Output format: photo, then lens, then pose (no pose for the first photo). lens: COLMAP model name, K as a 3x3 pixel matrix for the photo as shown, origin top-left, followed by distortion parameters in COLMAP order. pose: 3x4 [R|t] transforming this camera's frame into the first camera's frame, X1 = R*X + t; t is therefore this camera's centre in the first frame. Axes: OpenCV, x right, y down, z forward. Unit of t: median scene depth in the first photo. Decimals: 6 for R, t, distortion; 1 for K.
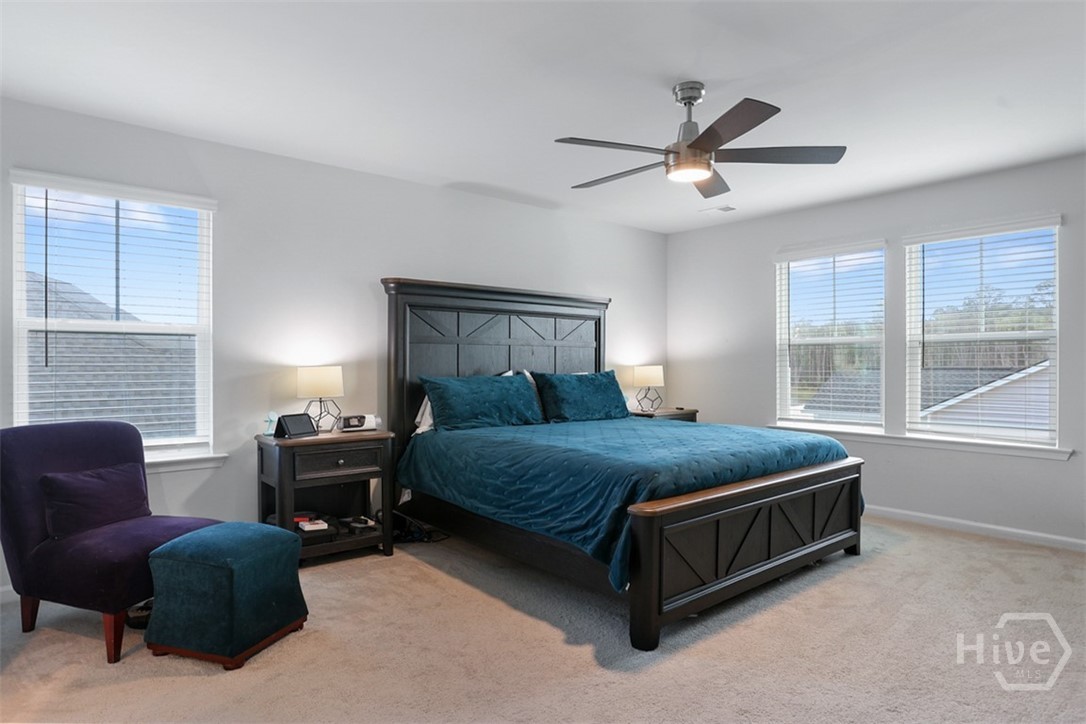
lens RADIAL K [[654.3, 0, 543.0], [0, 654.3, 362.0], [0, 0, 1]] dist [0.004661, 0.002975]
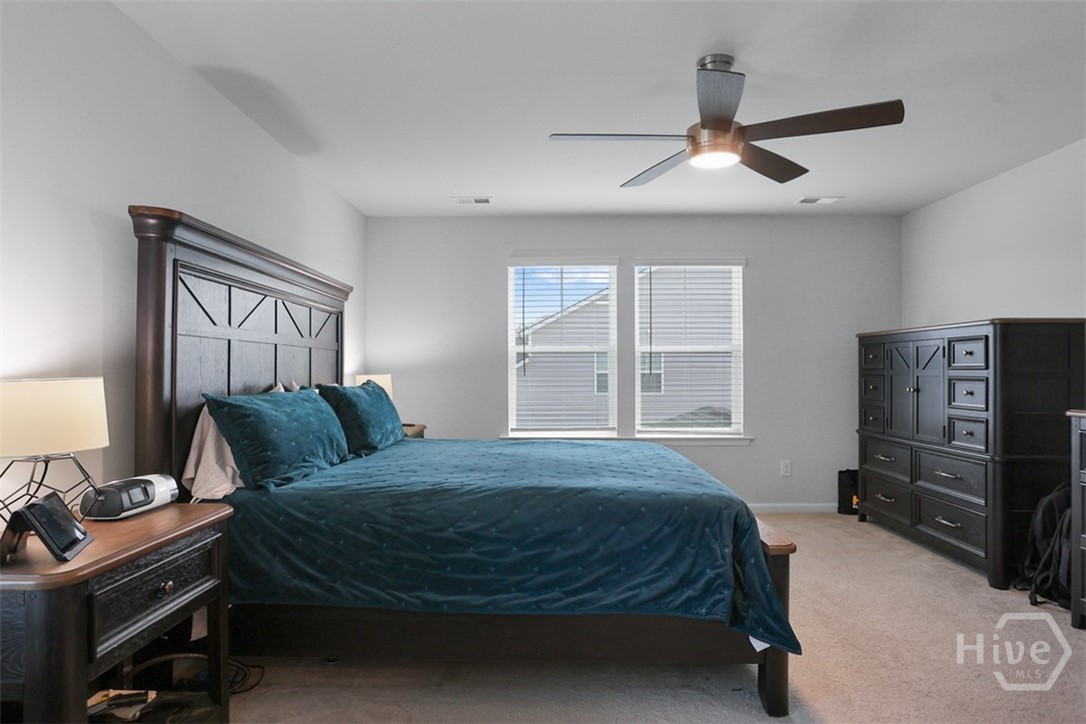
lens RADIAL K [[654.3, 0, 543.0], [0, 654.3, 362.0], [0, 0, 1]] dist [0.004661, 0.002975]
pose [[0.651507, 0.010805, 0.758566, -0.421480], [-0.003478, 0.999931, -0.011256, -0.001097], [-0.758635, 0.004695, 0.651499, 0.423959]]
